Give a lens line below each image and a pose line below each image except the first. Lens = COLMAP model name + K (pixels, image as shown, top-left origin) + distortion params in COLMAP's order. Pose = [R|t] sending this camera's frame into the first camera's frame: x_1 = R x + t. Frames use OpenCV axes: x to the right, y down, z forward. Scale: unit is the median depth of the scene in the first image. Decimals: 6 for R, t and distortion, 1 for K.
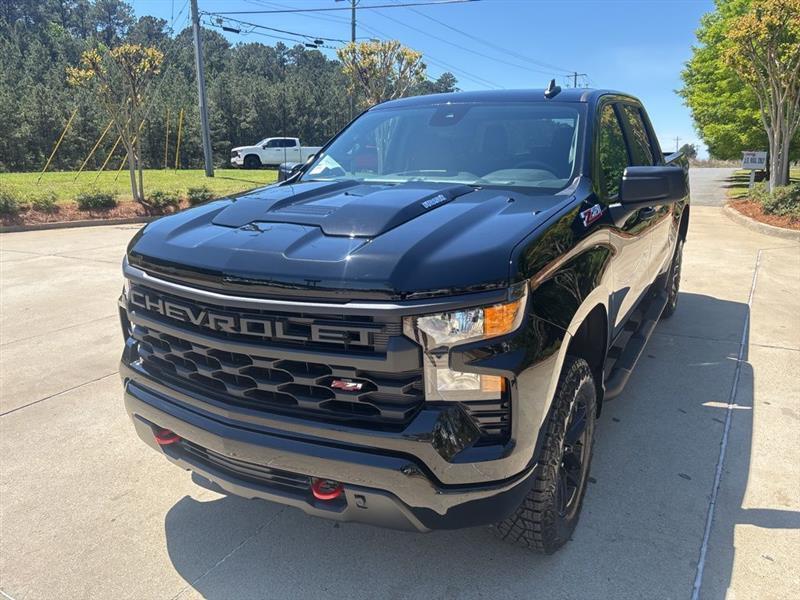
lens RADIAL K [[601.3, 0, 406.7], [0, 601.3, 285.4], [0, 0, 1]] dist [0.053441, -0.056007]
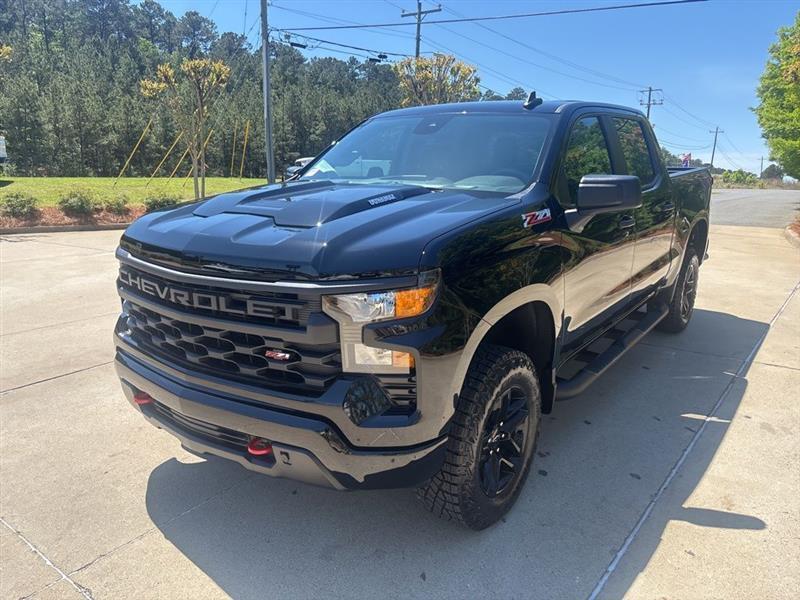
lens RADIAL K [[601.3, 0, 401.3], [0, 601.3, 294.2], [0, 0, 1]] dist [0.053441, -0.056007]
pose [[0.992949, 0.044459, -0.109892, 0.175516], [-0.045346, 0.998956, -0.005584, 0.032206], [0.109529, 0.010528, 0.993928, -0.075618]]
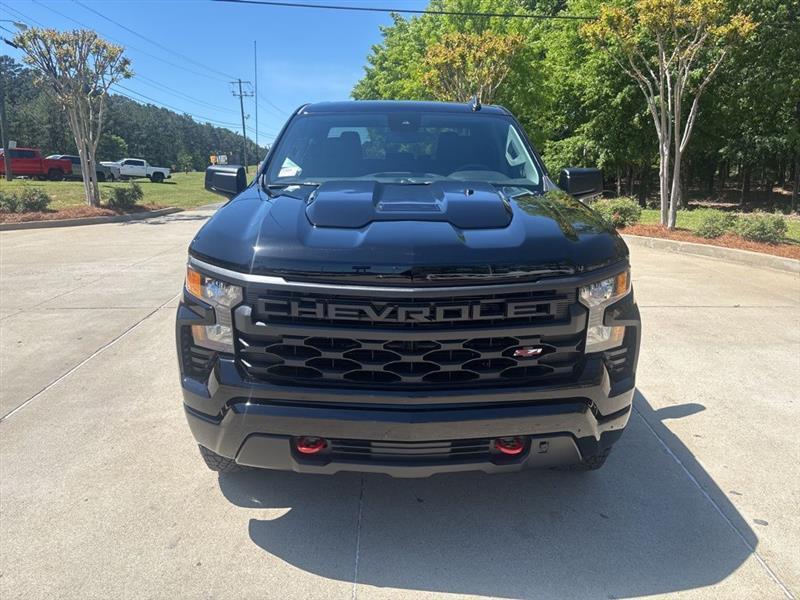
lens RADIAL K [[601.3, 0, 401.1], [0, 601.3, 298.7], [0, 0, 1]] dist [0.053441, -0.056007]
pose [[0.865667, -0.107545, 0.488933, -0.608610], [0.103060, 0.994017, 0.036173, -0.004297], [-0.489898, 0.019075, 0.871571, 0.064692]]
